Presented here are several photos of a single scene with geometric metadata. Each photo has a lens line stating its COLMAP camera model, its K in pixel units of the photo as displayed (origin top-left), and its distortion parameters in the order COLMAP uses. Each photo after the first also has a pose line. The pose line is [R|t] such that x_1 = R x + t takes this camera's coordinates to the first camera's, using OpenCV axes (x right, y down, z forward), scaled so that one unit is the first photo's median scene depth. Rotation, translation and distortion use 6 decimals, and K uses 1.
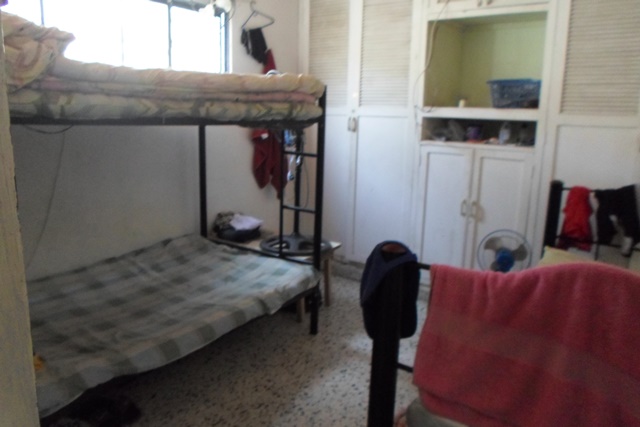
lens RADIAL K [[492.8, 0, 325.5], [0, 492.8, 213.1], [0, 0, 1]] dist [-0.032171, -0.003389]
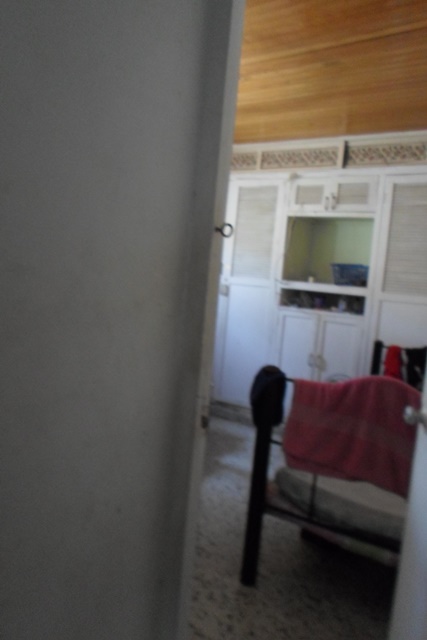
lens RADIAL K [[492.8, 0, 213.5], [0, 492.8, 320.0], [0, 0, 1]] dist [-0.032171, -0.003389]
pose [[0.995362, 0.053258, 0.080109, -0.086737], [-0.044344, 0.993030, -0.109199, 0.041121], [-0.085367, 0.105140, 0.990787, -0.285999]]
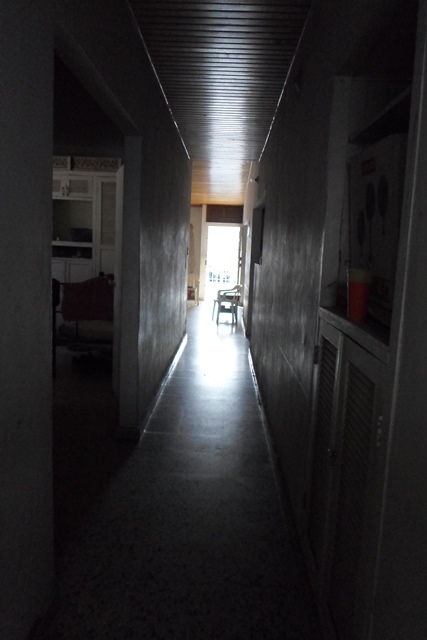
lens RADIAL K [[492.8, 0, 213.5], [0, 492.8, 320.0], [0, 0, 1]] dist [-0.032171, -0.003389]
pose [[0.820280, -0.068962, 0.567789, -0.424878], [0.092785, 0.995600, -0.013123, 0.228834], [-0.564386, 0.063447, 0.823069, -1.173458]]
